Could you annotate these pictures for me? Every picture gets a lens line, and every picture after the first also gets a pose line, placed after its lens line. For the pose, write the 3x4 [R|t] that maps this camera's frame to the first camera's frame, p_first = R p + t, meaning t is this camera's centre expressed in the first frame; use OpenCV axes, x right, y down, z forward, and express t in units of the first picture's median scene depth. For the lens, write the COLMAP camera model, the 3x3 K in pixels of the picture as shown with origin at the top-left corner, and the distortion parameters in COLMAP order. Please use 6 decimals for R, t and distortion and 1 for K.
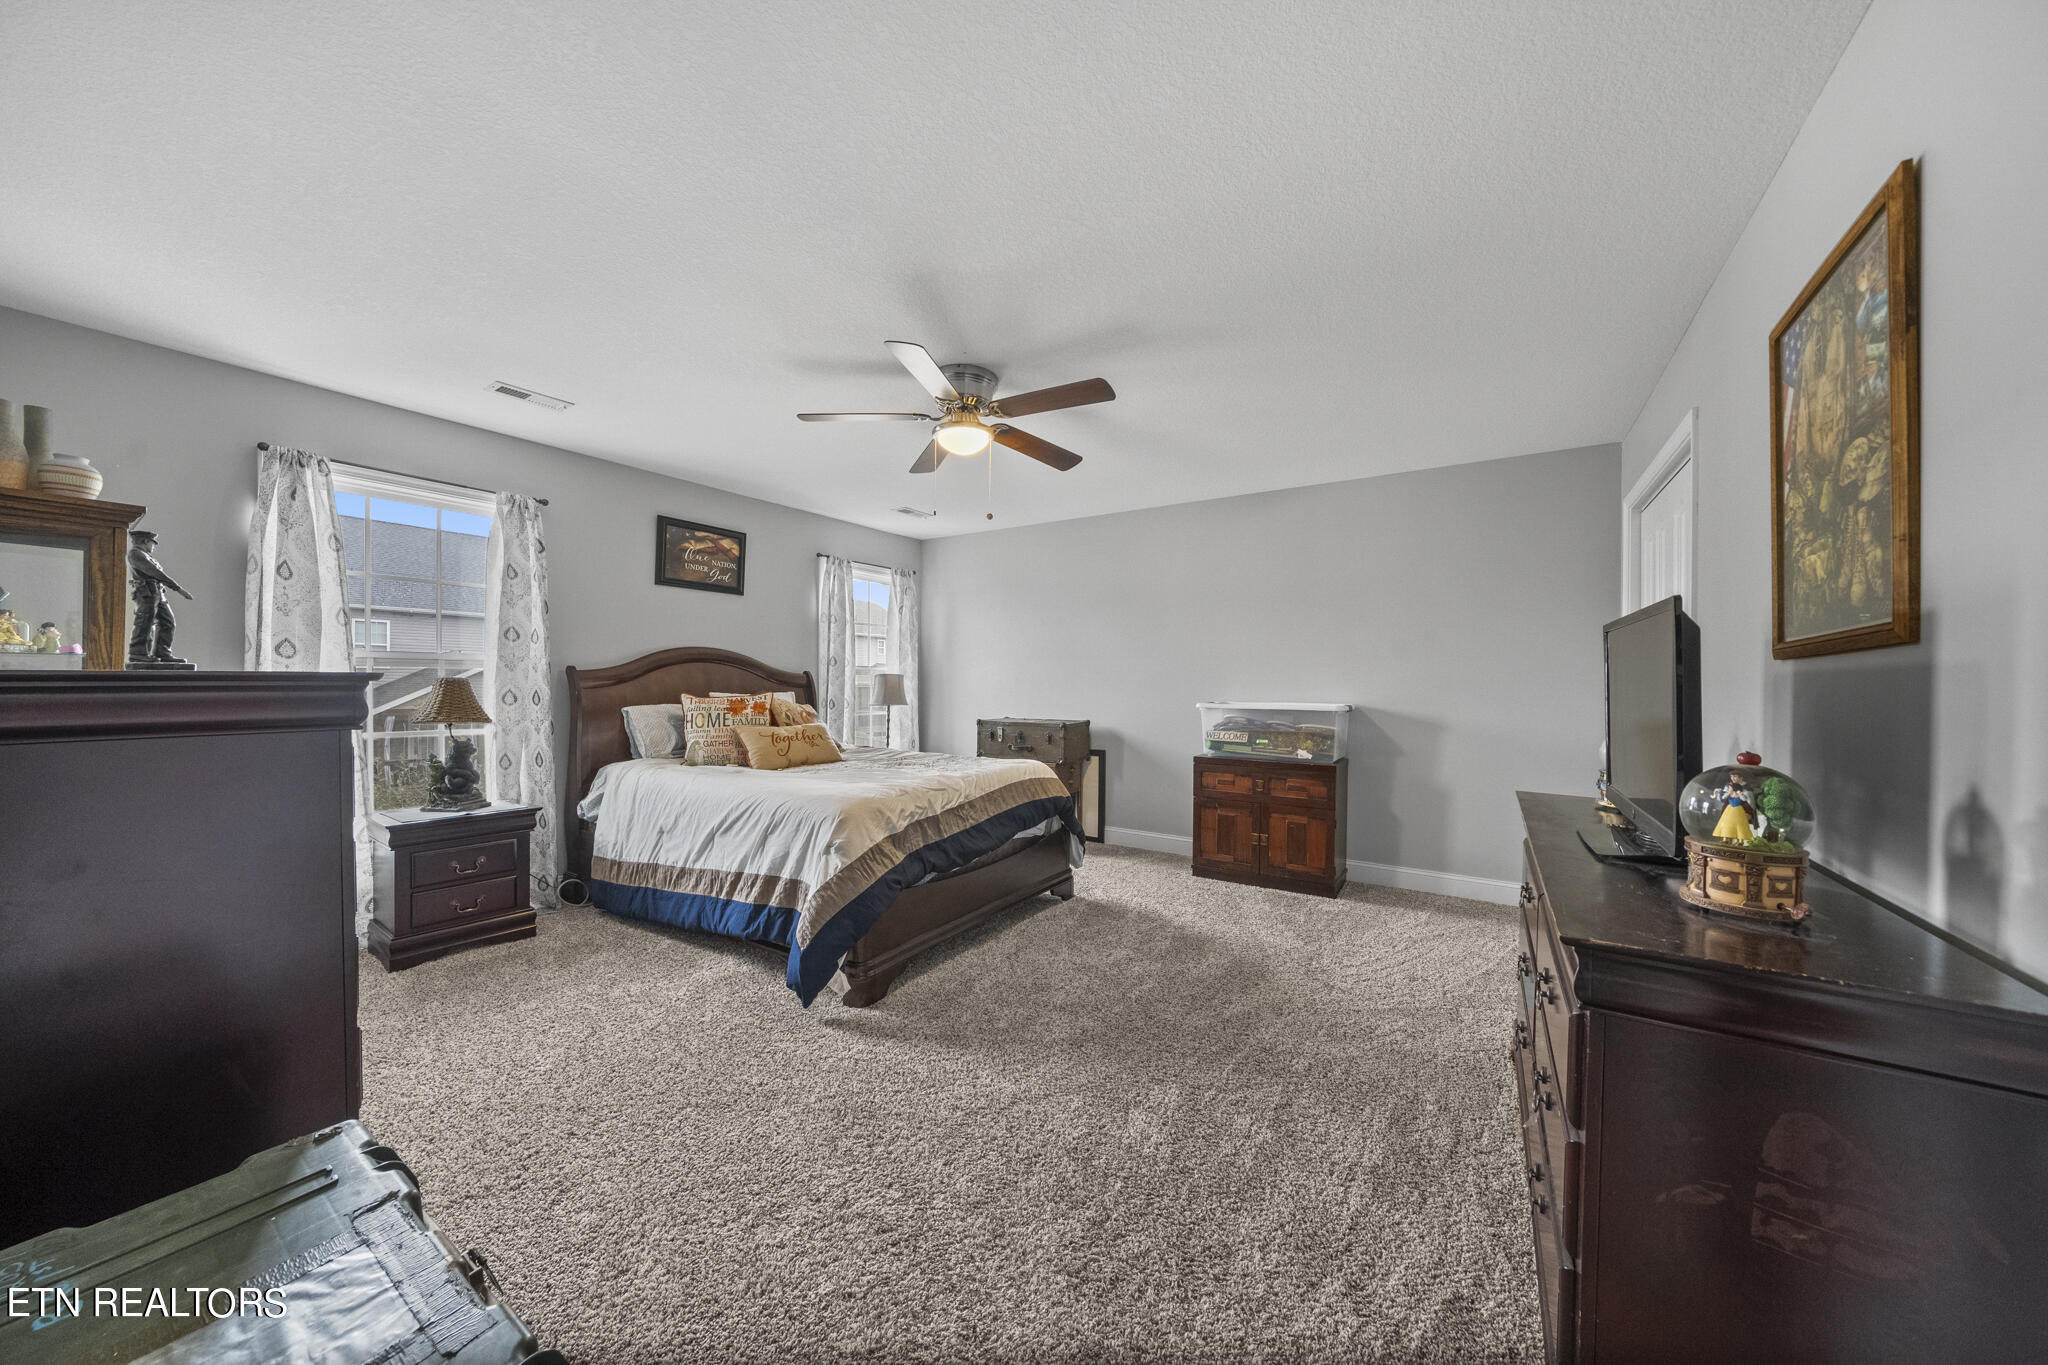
lens RADIAL K [[708.9, 0, 1027.4], [0, 708.9, 678.9], [0, 0, 1]] dist [-0.006004, 0.000603]
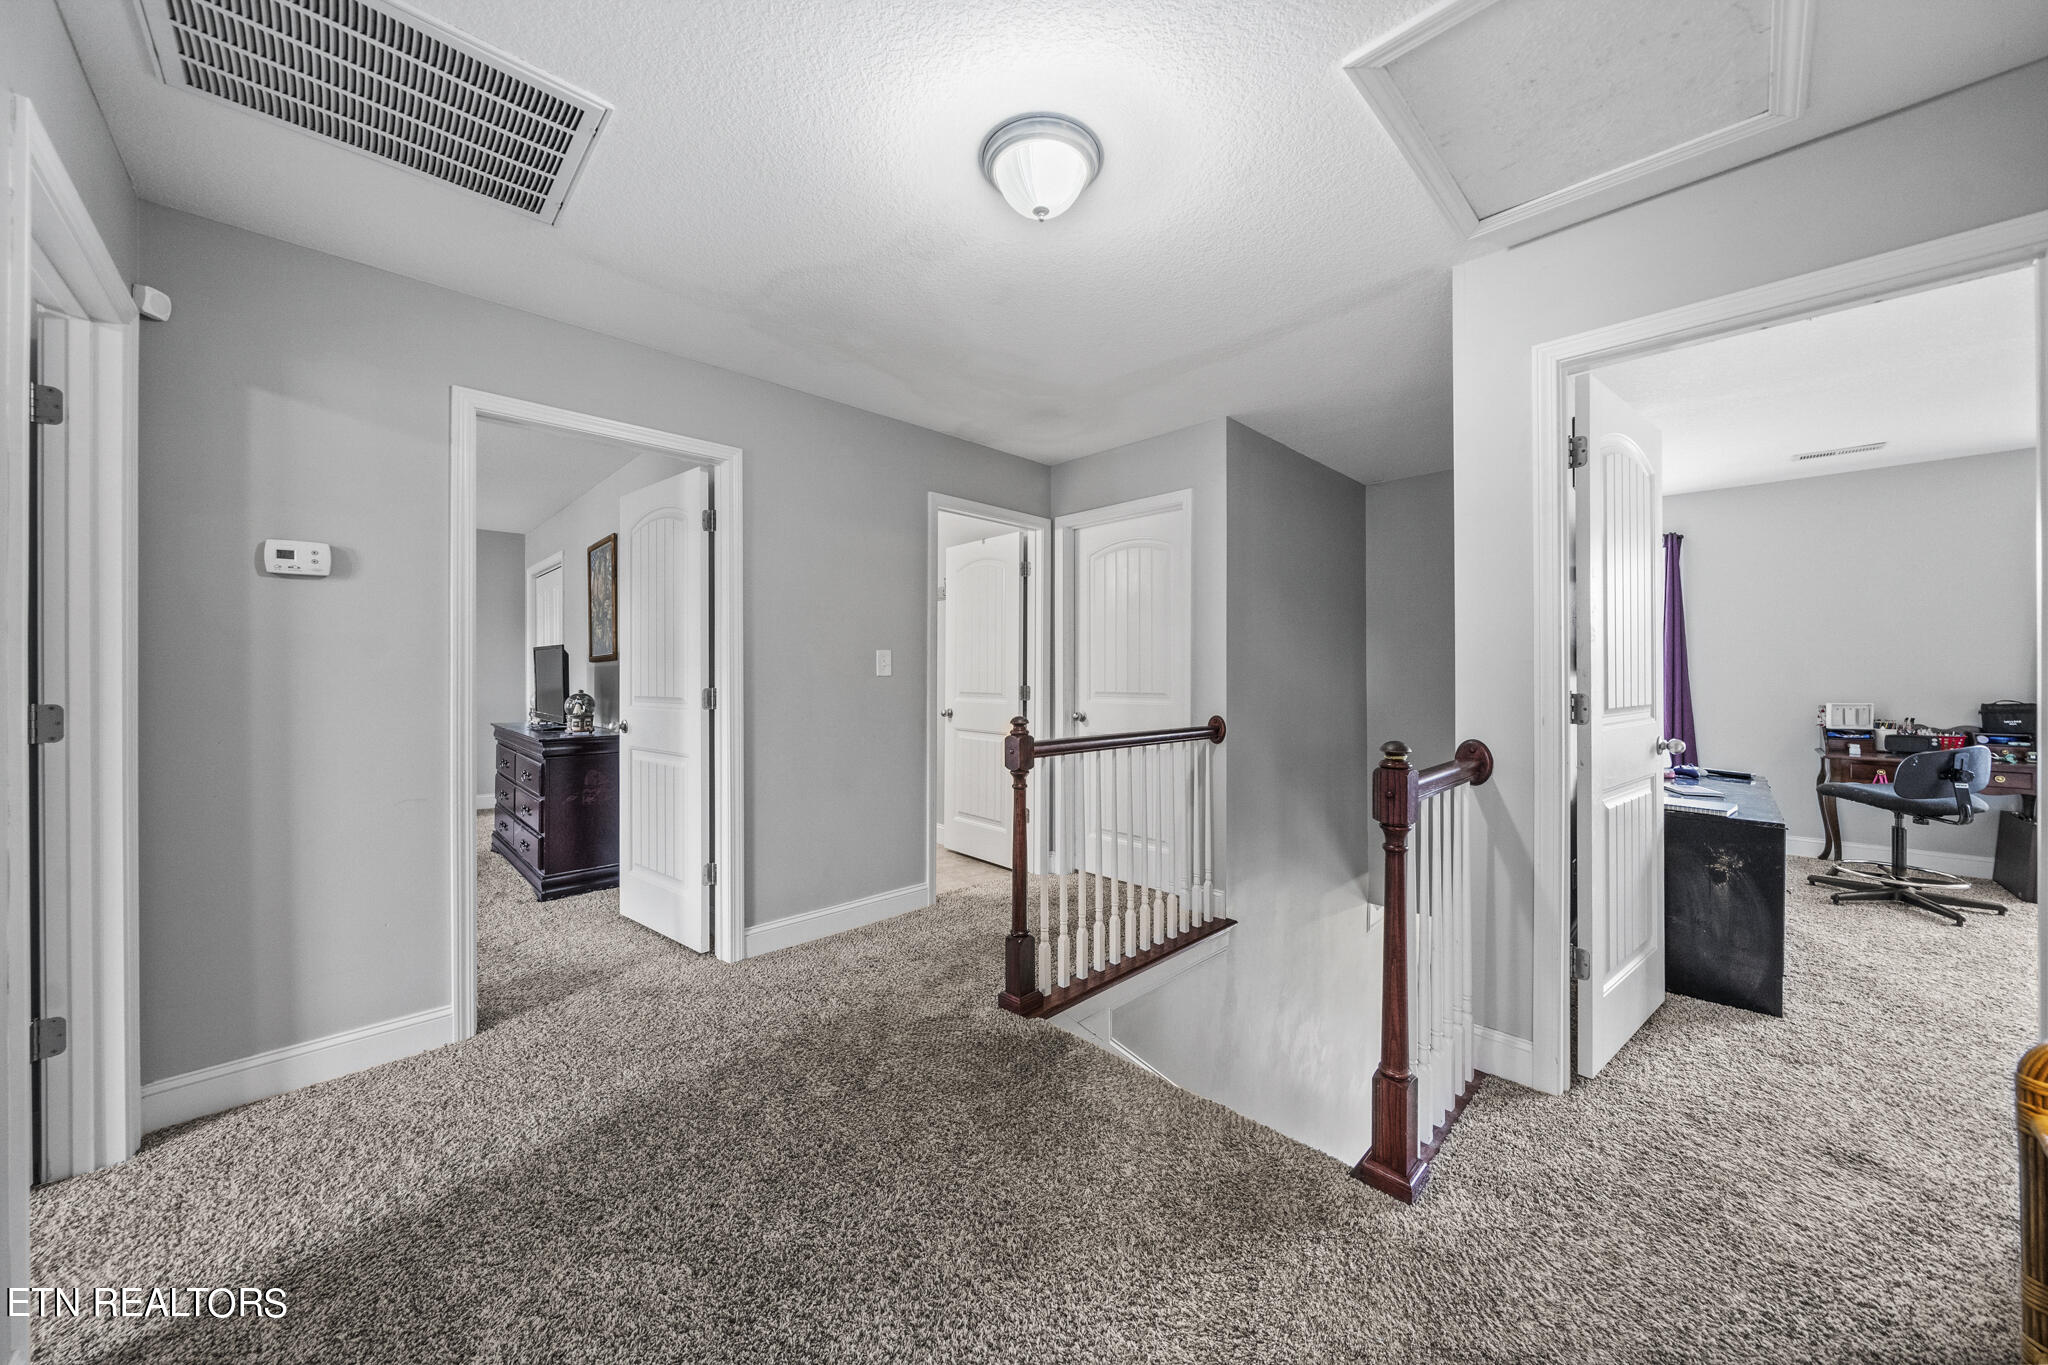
lens RADIAL K [[708.9, 0, 1020.5], [0, 708.9, 672.7], [0, 0, 1]] dist [-0.006004, 0.000603]
pose [[0.228486, -0.009489, 0.973501, -1.295363], [0.005704, 0.999948, 0.008408, -0.000133], [-0.973531, 0.003632, 0.228528, -1.316245]]
